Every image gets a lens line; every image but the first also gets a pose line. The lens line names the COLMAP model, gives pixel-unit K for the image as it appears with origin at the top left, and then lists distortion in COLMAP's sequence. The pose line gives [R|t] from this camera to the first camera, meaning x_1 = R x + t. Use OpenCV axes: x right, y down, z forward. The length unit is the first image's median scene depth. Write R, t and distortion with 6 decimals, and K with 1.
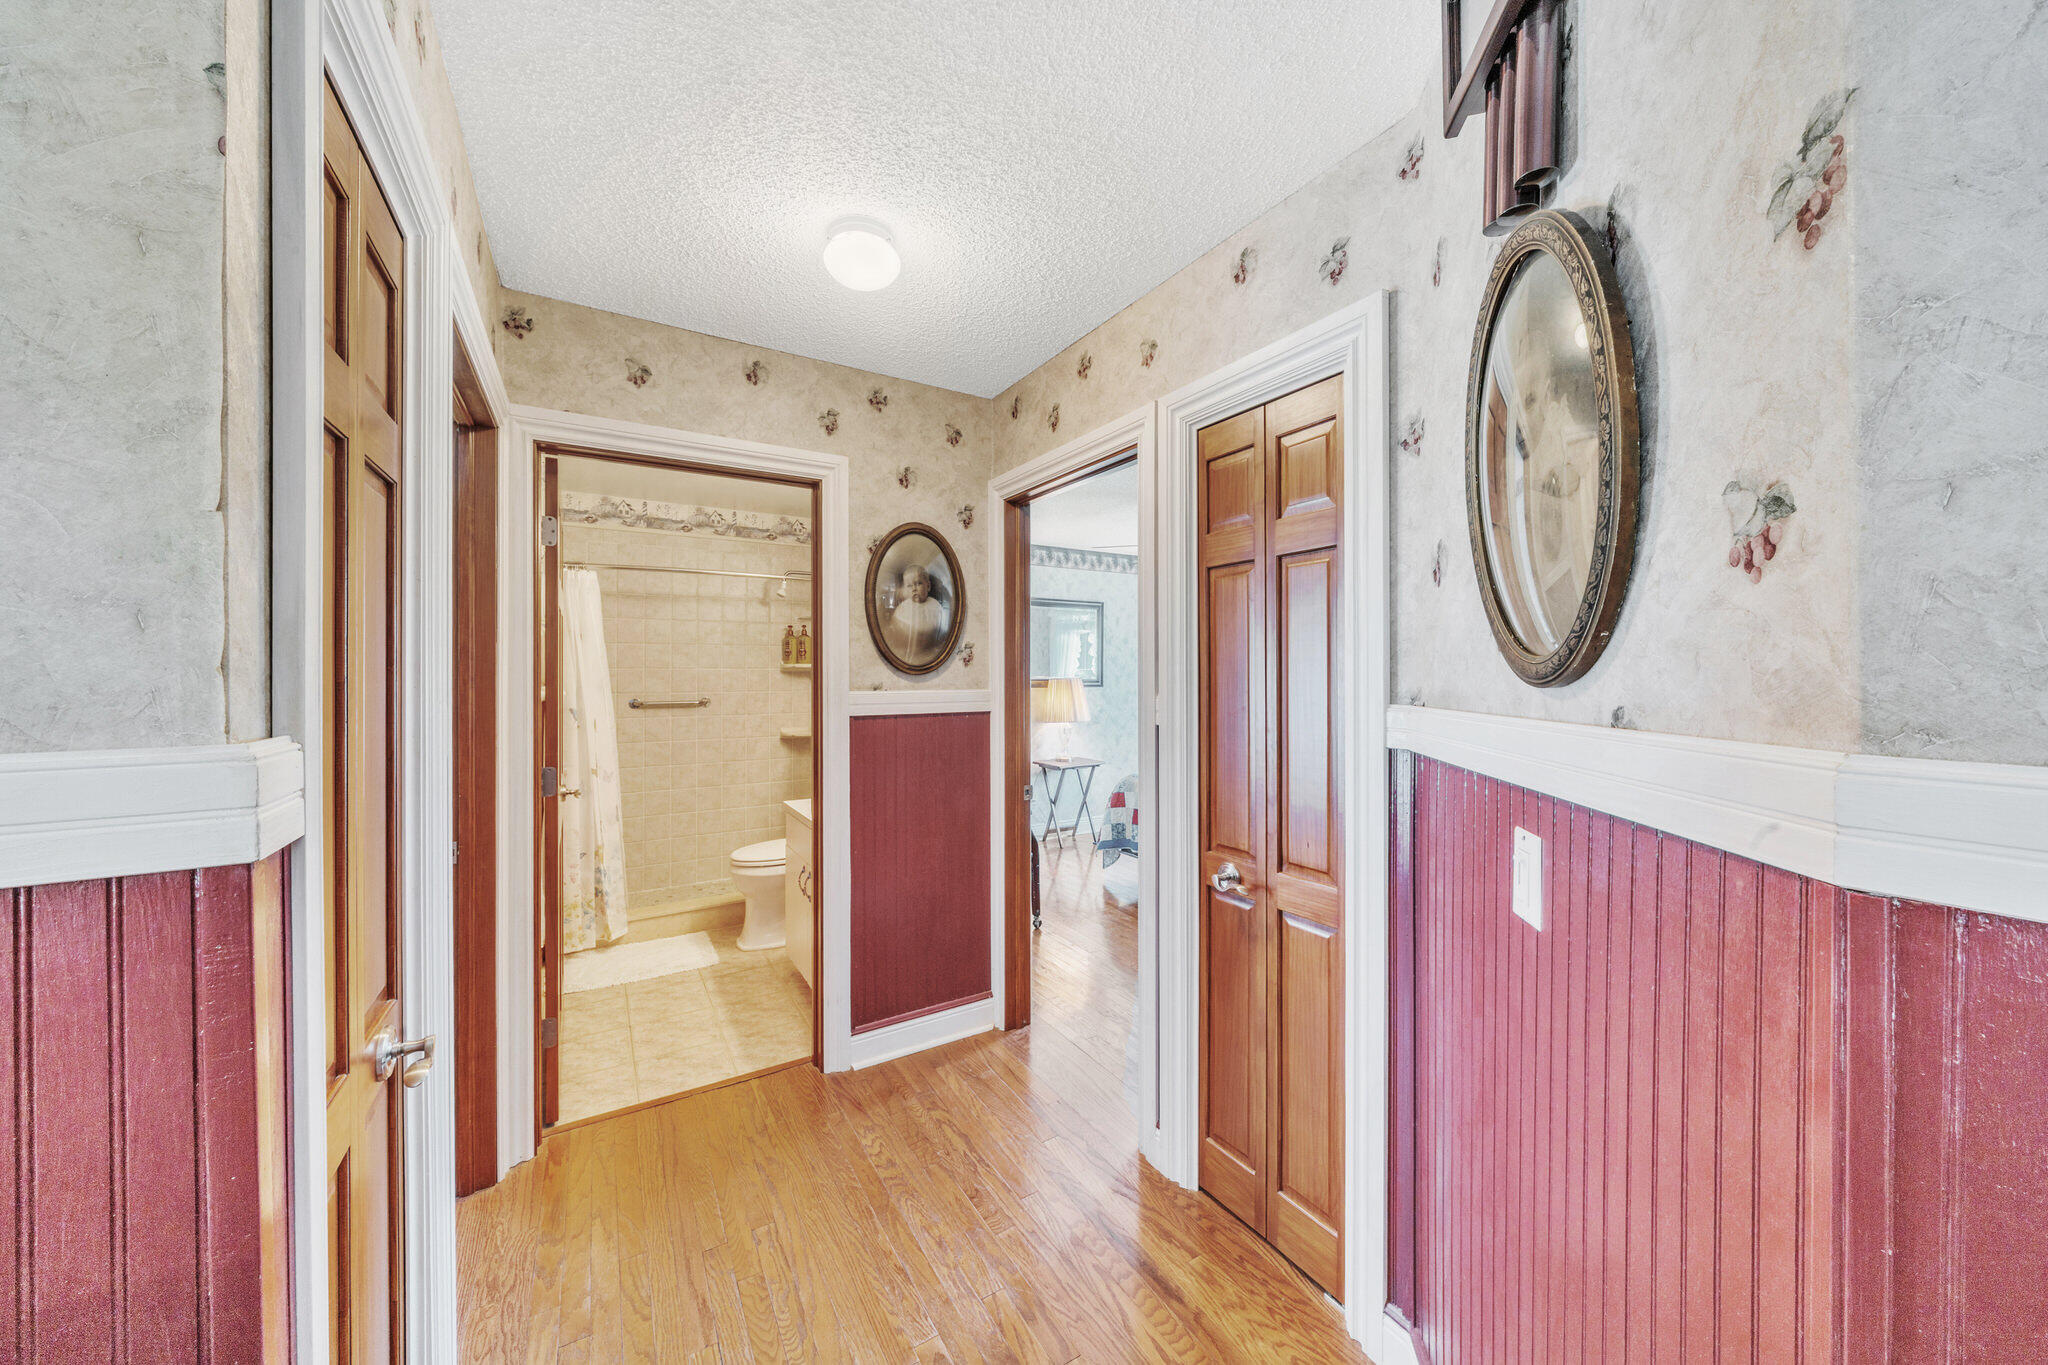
lens RADIAL K [[711.8, 0, 1014.8], [0, 711.8, 673.0], [0, 0, 1]] dist [-0.006689, 0.000267]
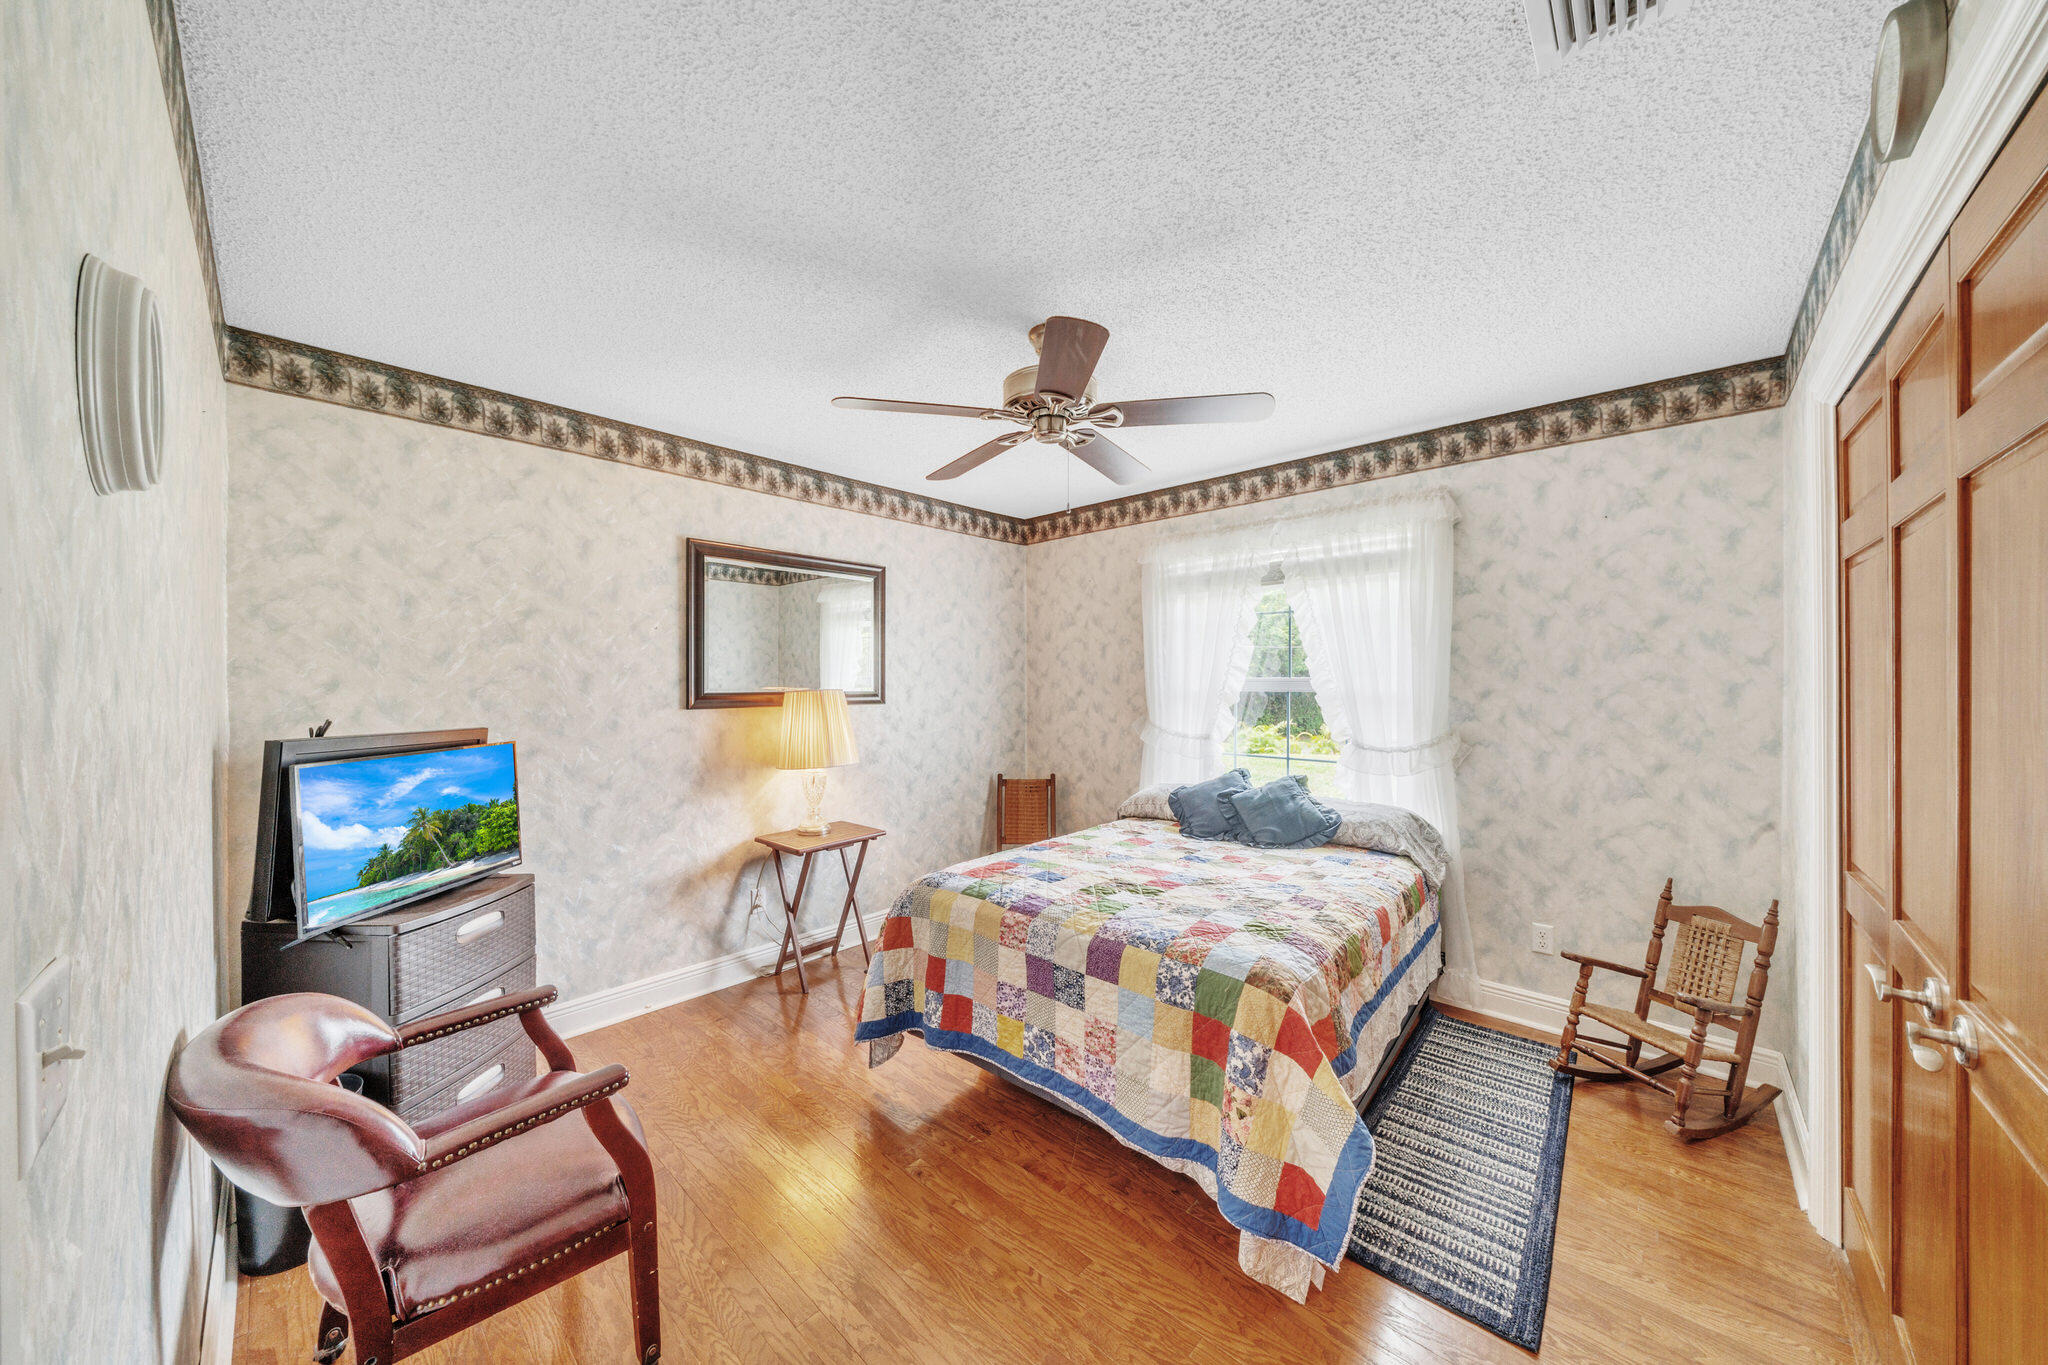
lens RADIAL K [[697.0, 0, 1024.1], [0, 697.0, 676.5], [0, 0, 1]] dist [-0.006014, -0.000037]
pose [[0.959661, -0.000466, 0.281158, 0.073803], [0.002552, 0.999972, -0.007055, 0.000350], [-0.281146, 0.007487, 0.959636, 0.402098]]
